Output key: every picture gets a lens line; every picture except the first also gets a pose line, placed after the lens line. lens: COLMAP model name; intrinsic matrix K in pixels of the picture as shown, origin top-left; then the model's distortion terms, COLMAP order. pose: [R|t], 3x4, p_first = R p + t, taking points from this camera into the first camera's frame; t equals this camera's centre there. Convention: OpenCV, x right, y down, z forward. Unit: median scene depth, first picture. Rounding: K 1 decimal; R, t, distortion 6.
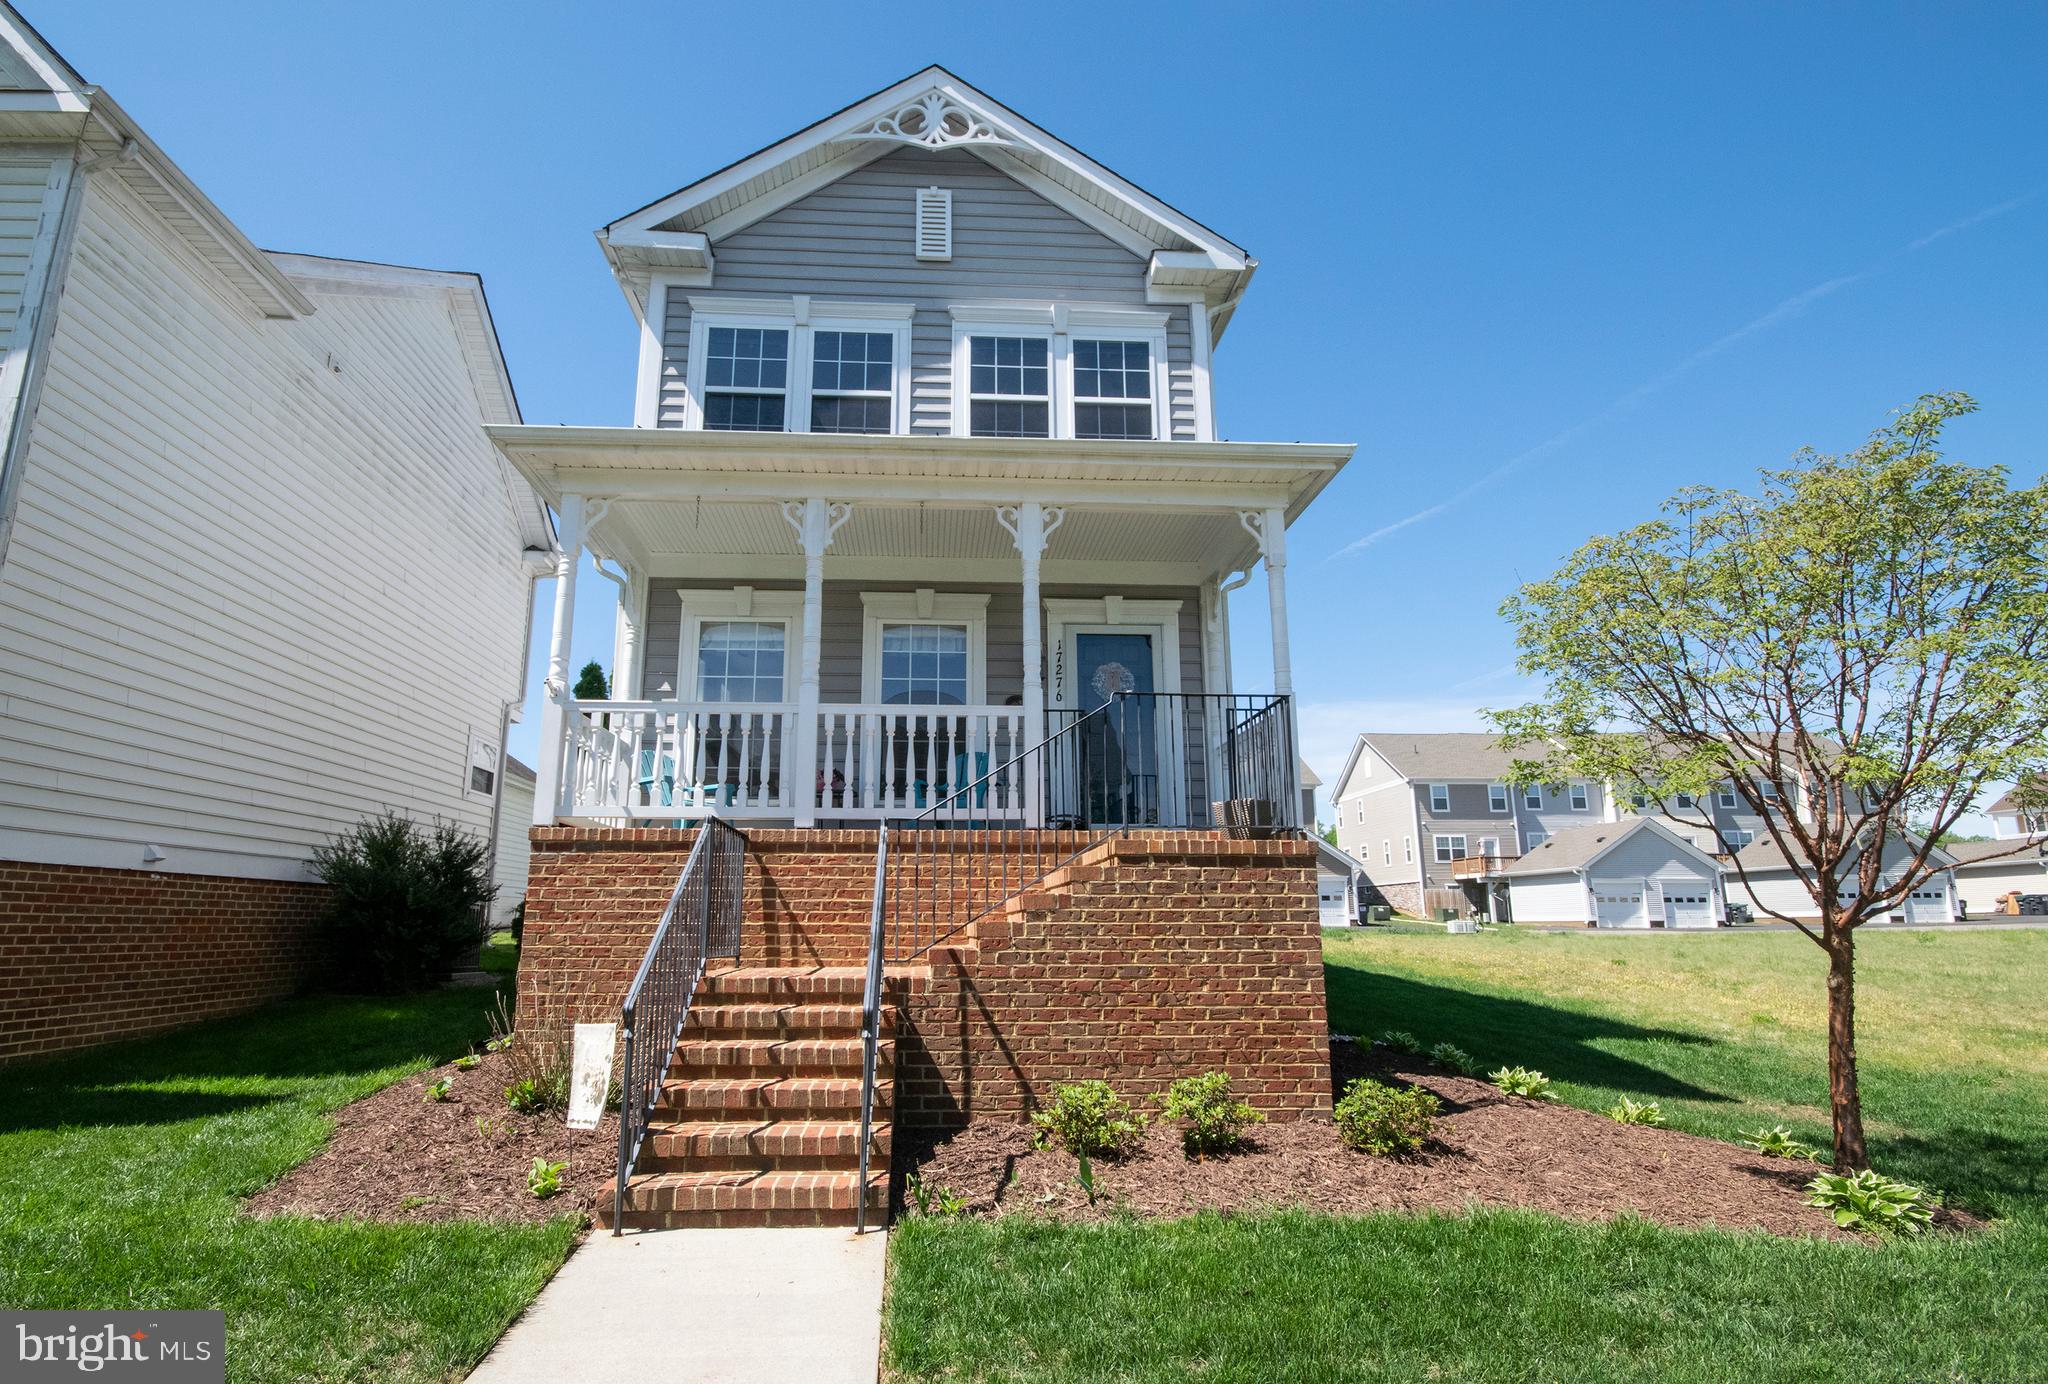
lens RADIAL K [[766.1, 0, 1023.4], [0, 766.1, 736.6], [0, 0, 1]] dist [0.012178, 0.000307]
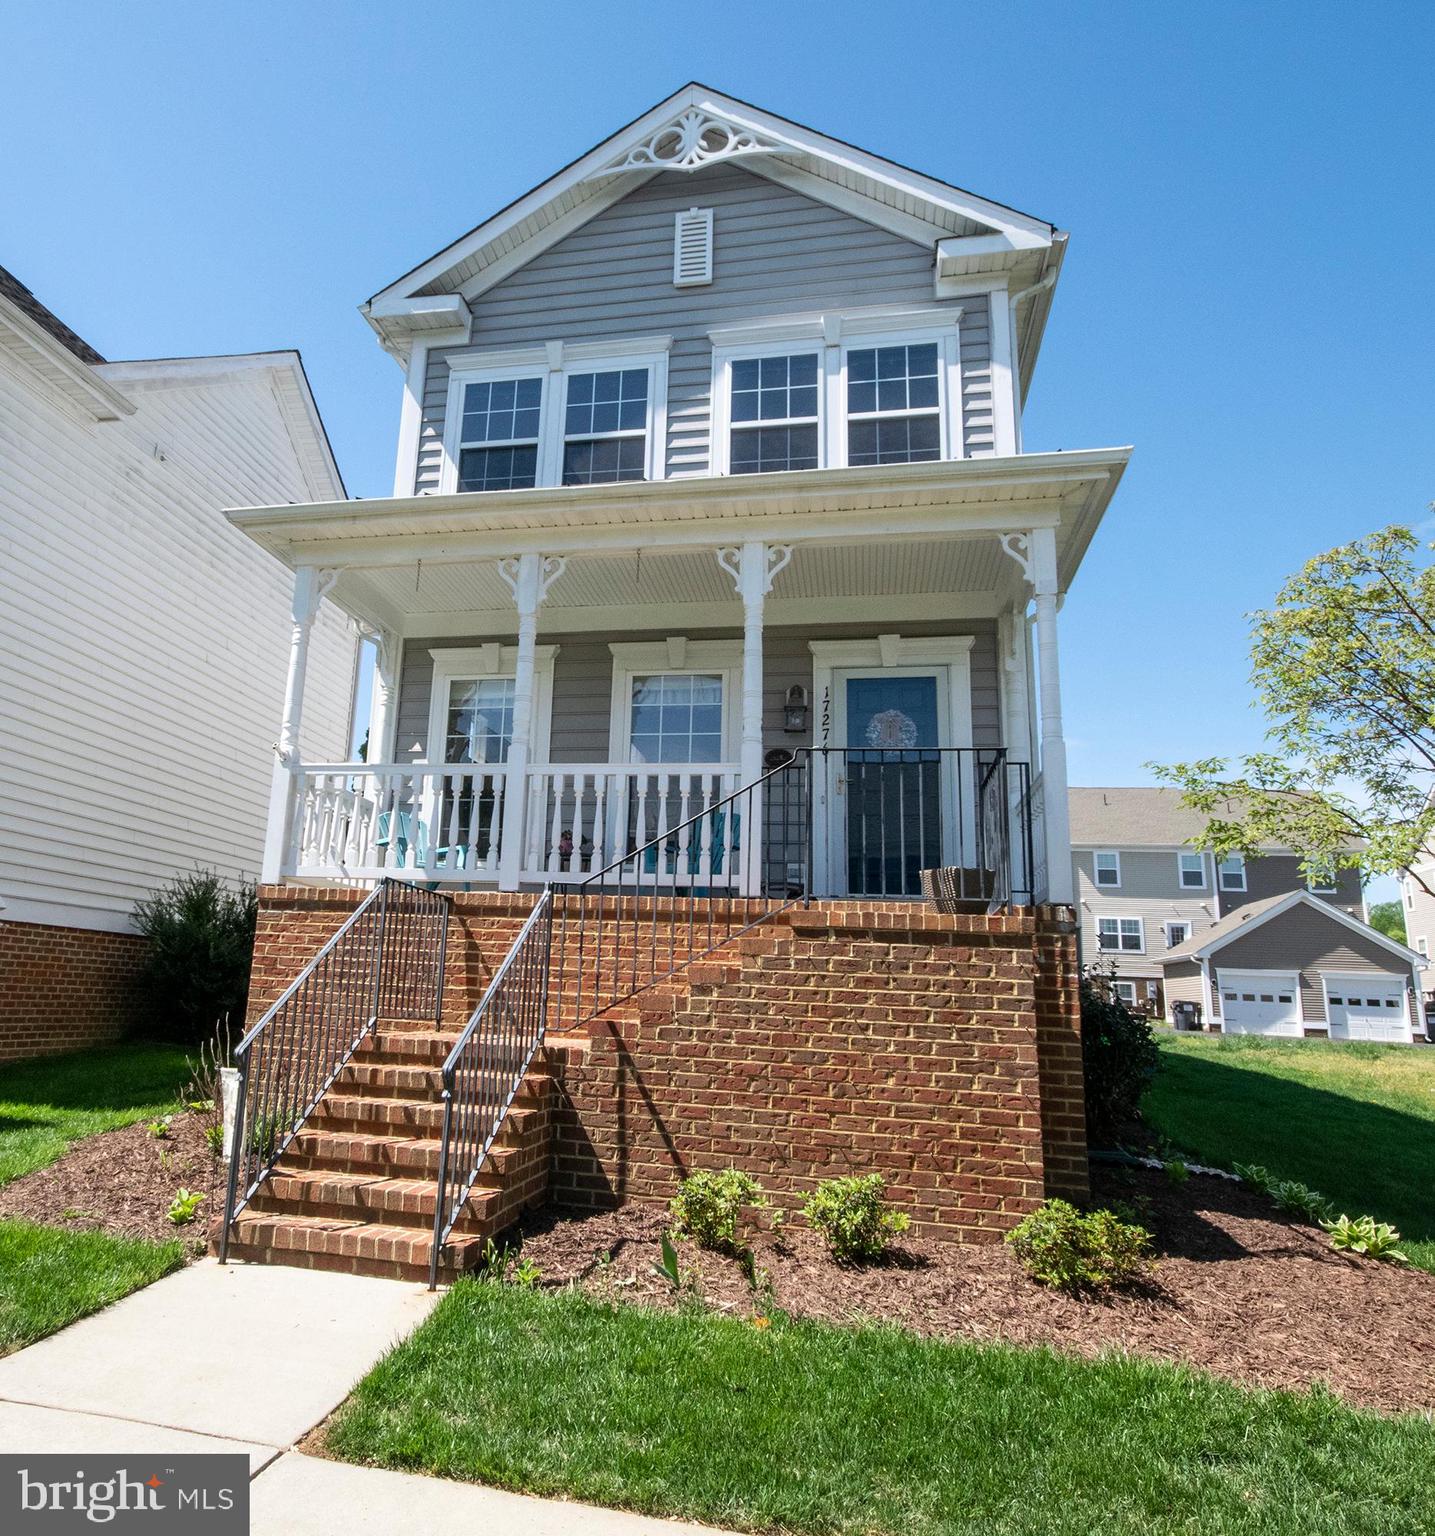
lens RADIAL K [[883.1, 0, 717.5], [0, 883.1, 768.0], [0, 0, 1]] dist [0.013876, -0.002504]
pose [[0.975201, -0.011492, -0.221022, 0.159179], [0.005273, 0.999574, -0.028707, -0.002869], [0.221258, 0.026830, 0.974846, -0.028752]]
